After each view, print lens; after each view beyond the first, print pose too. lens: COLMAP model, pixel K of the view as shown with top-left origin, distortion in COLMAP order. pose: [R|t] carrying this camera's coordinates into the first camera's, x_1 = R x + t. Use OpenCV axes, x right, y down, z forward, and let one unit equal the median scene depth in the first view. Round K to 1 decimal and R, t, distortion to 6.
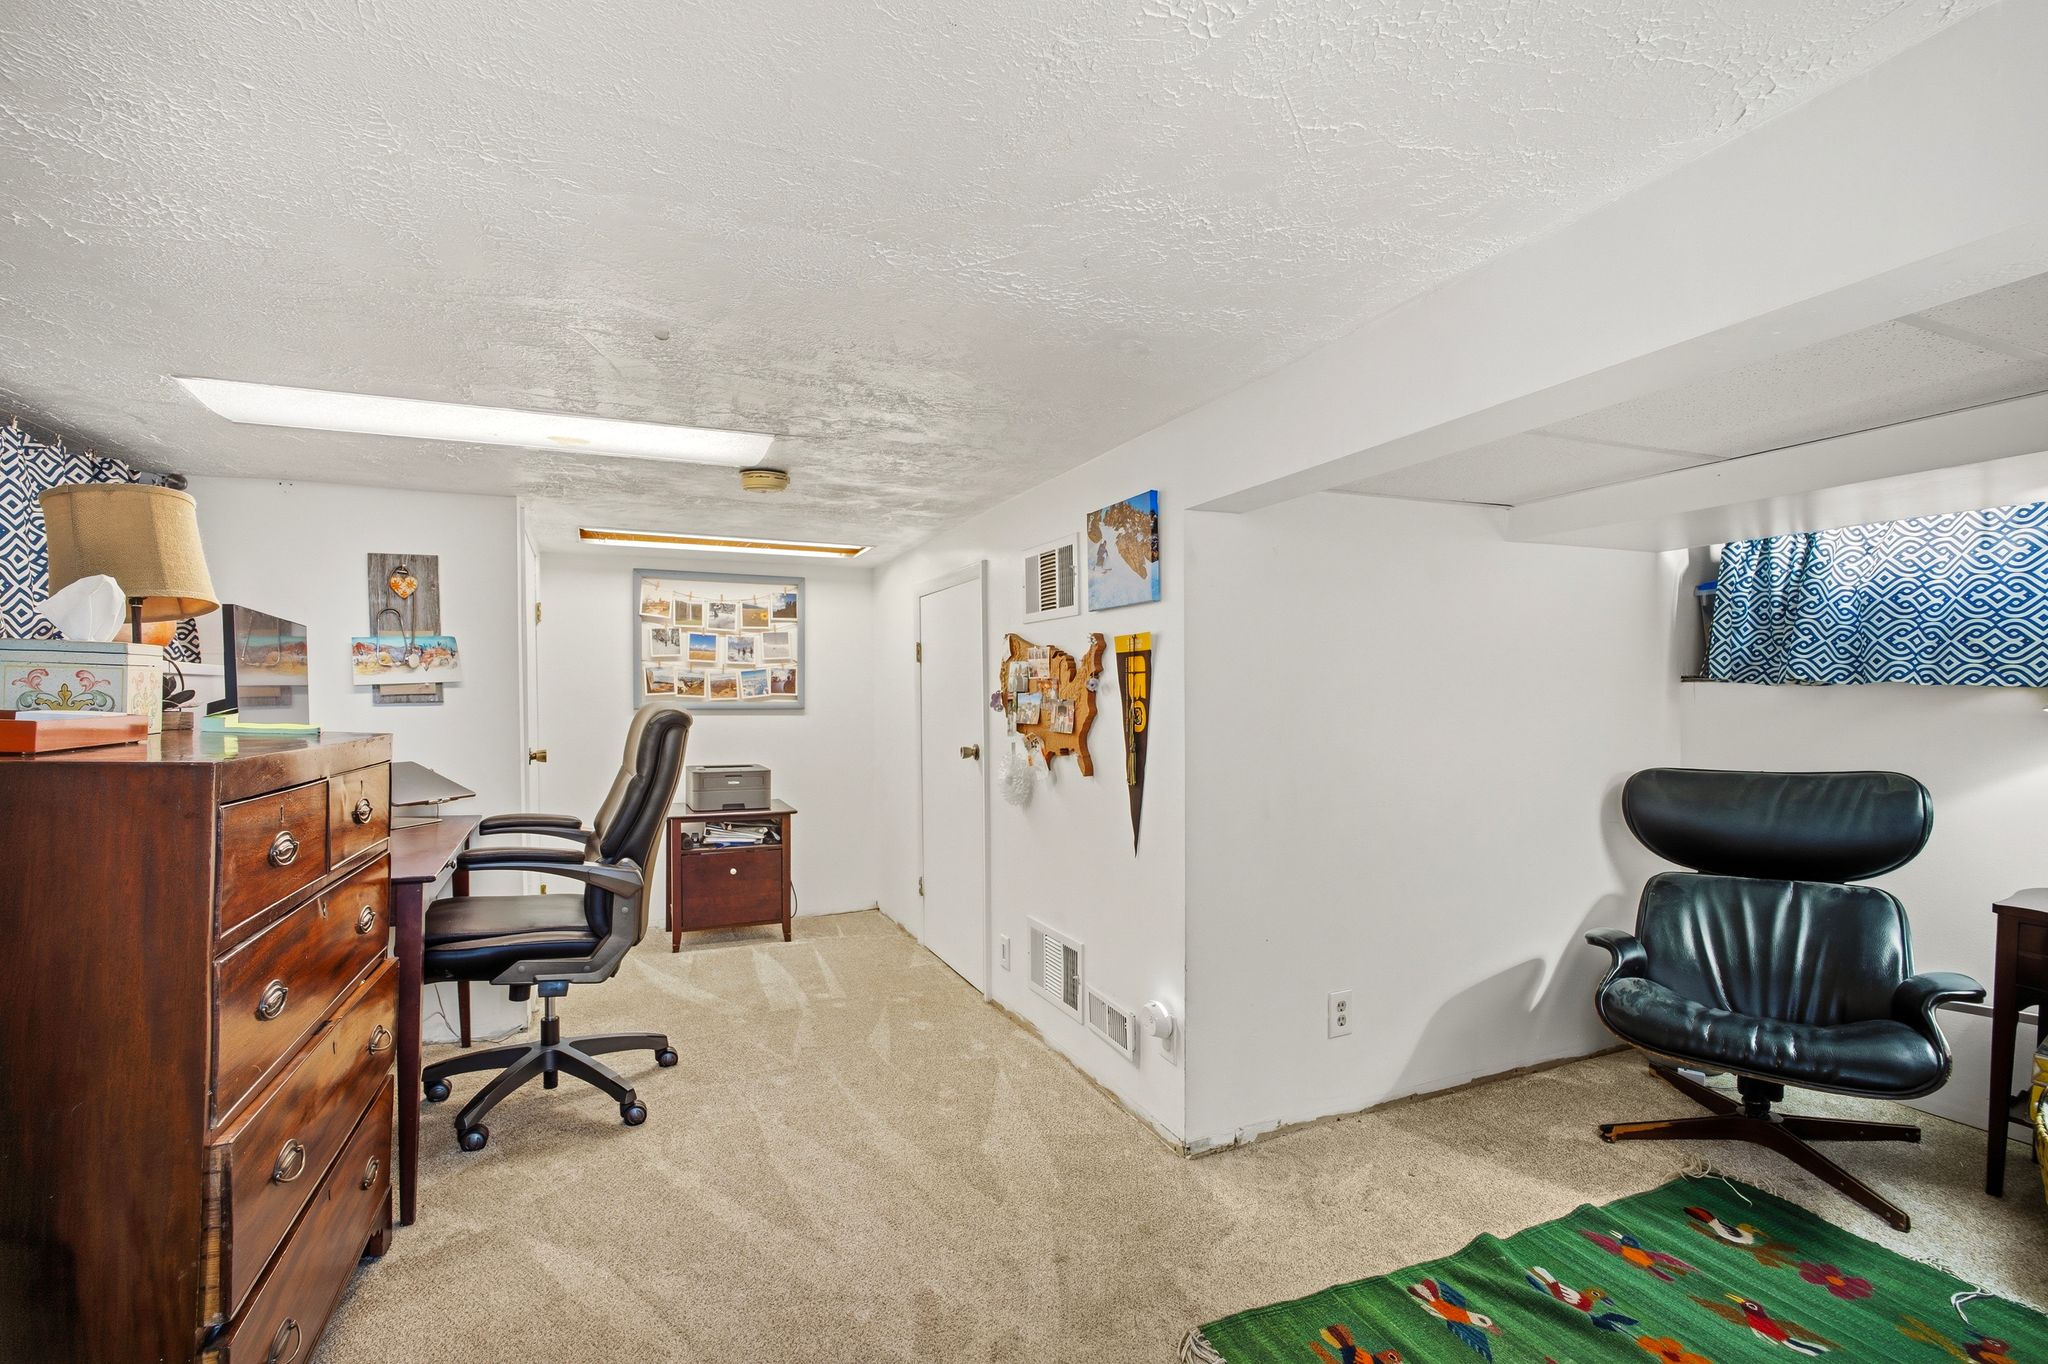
lens RADIAL K [[921.6, 0, 1016.4], [0, 921.6, 681.4], [0, 0, 1]] dist [-0.033075, 0.015823]
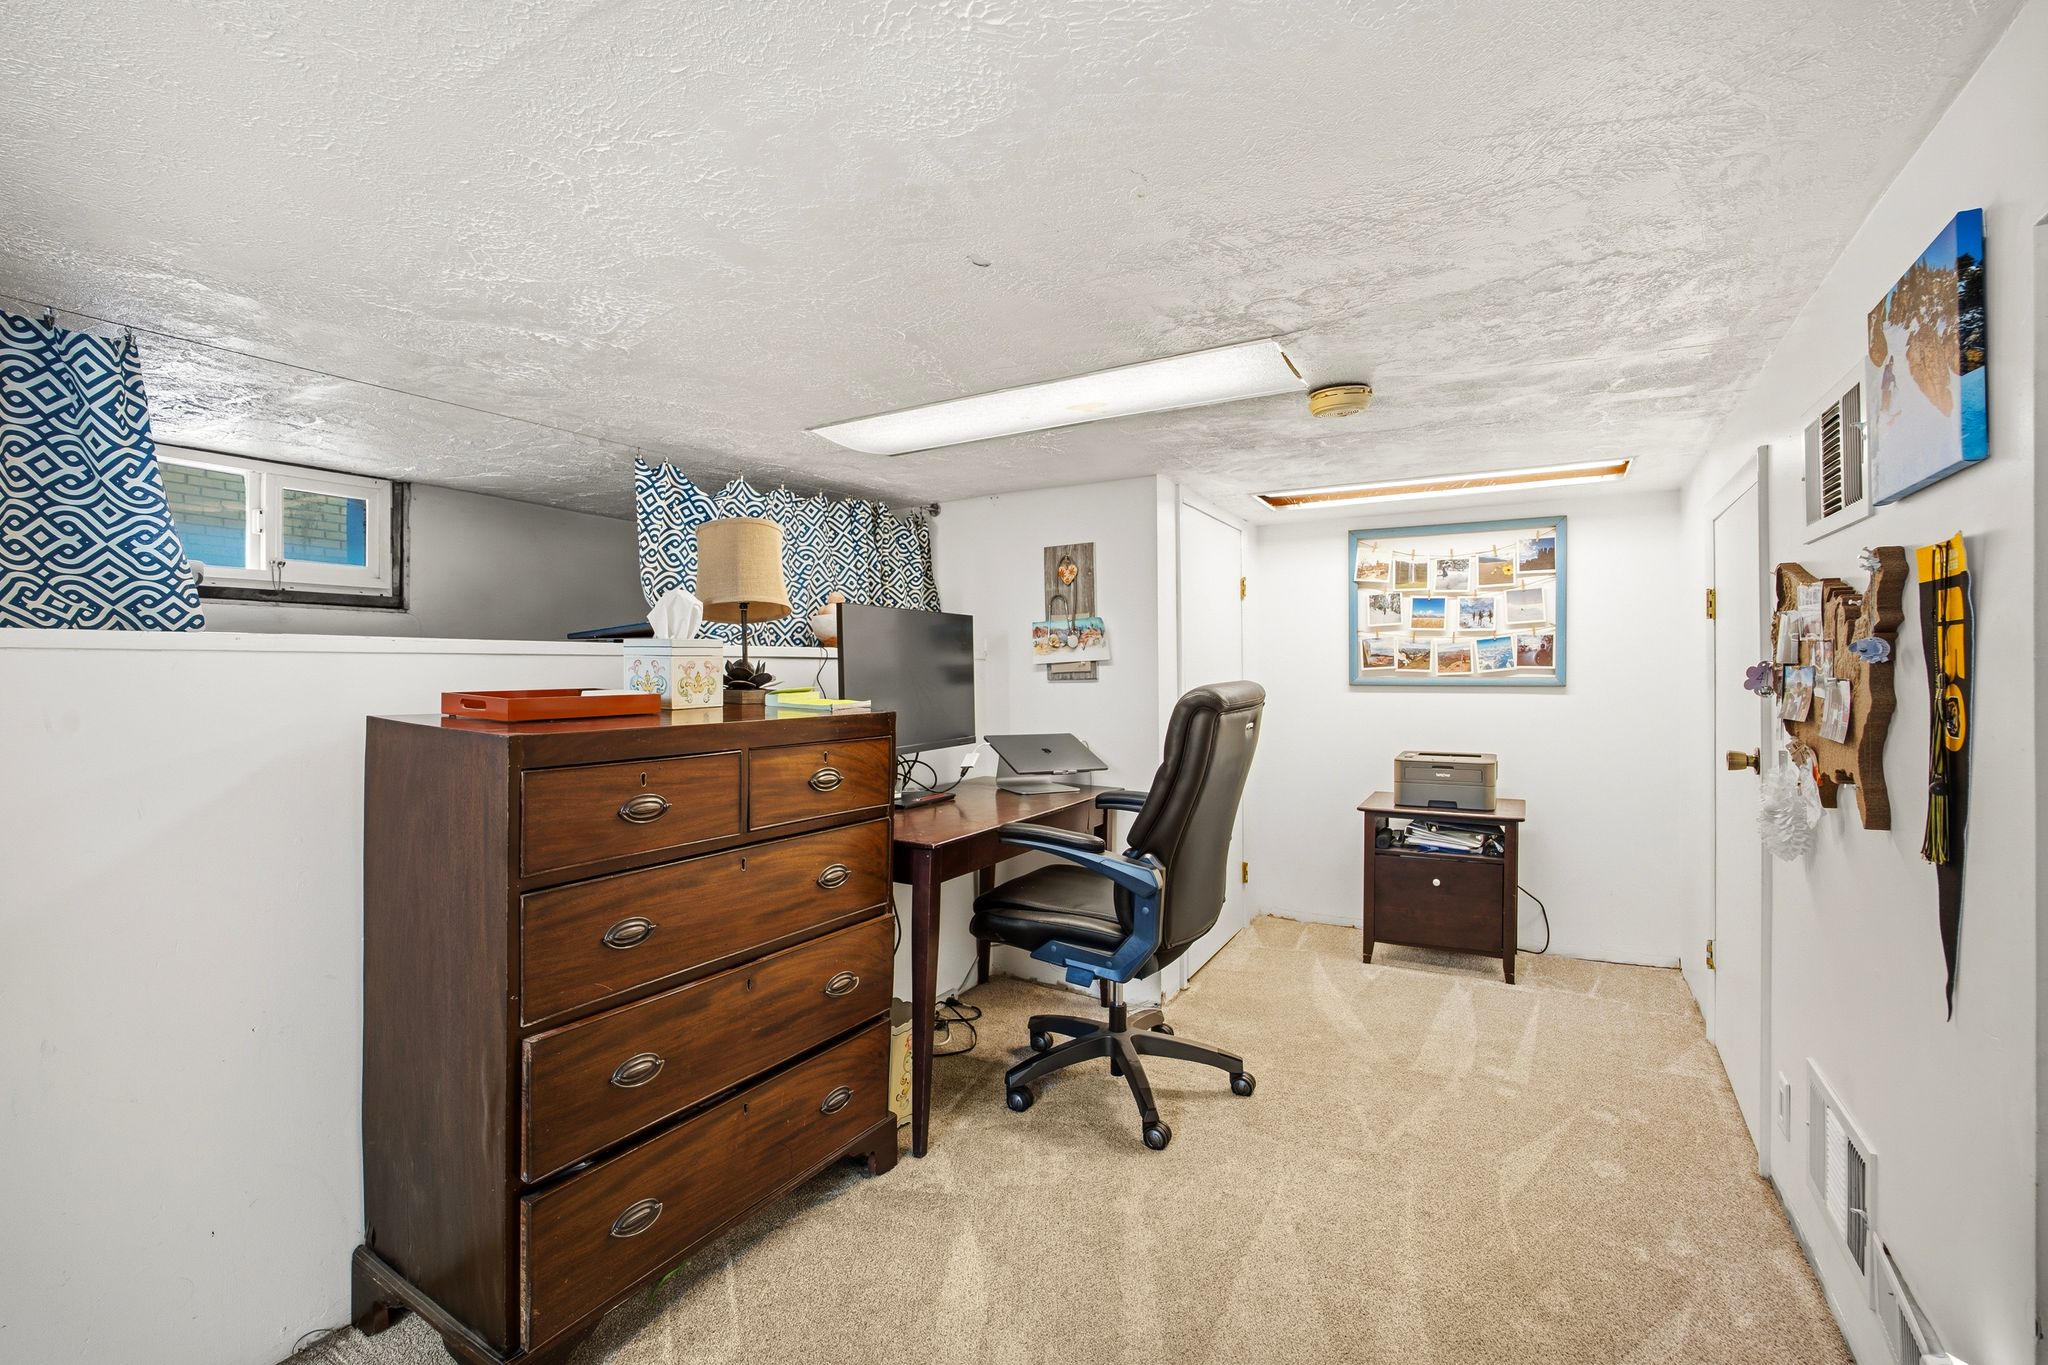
lens RADIAL K [[914.9, 0, 1014.6], [0, 914.9, 667.3], [0, 0, 1]] dist [-0.042138, 0.016532]
pose [[0.577939, -0.006604, -0.816054, 0.202981], [0.020012, 0.999781, 0.006081, 0.000688], [0.815835, -0.019845, 0.577944, 0.322867]]
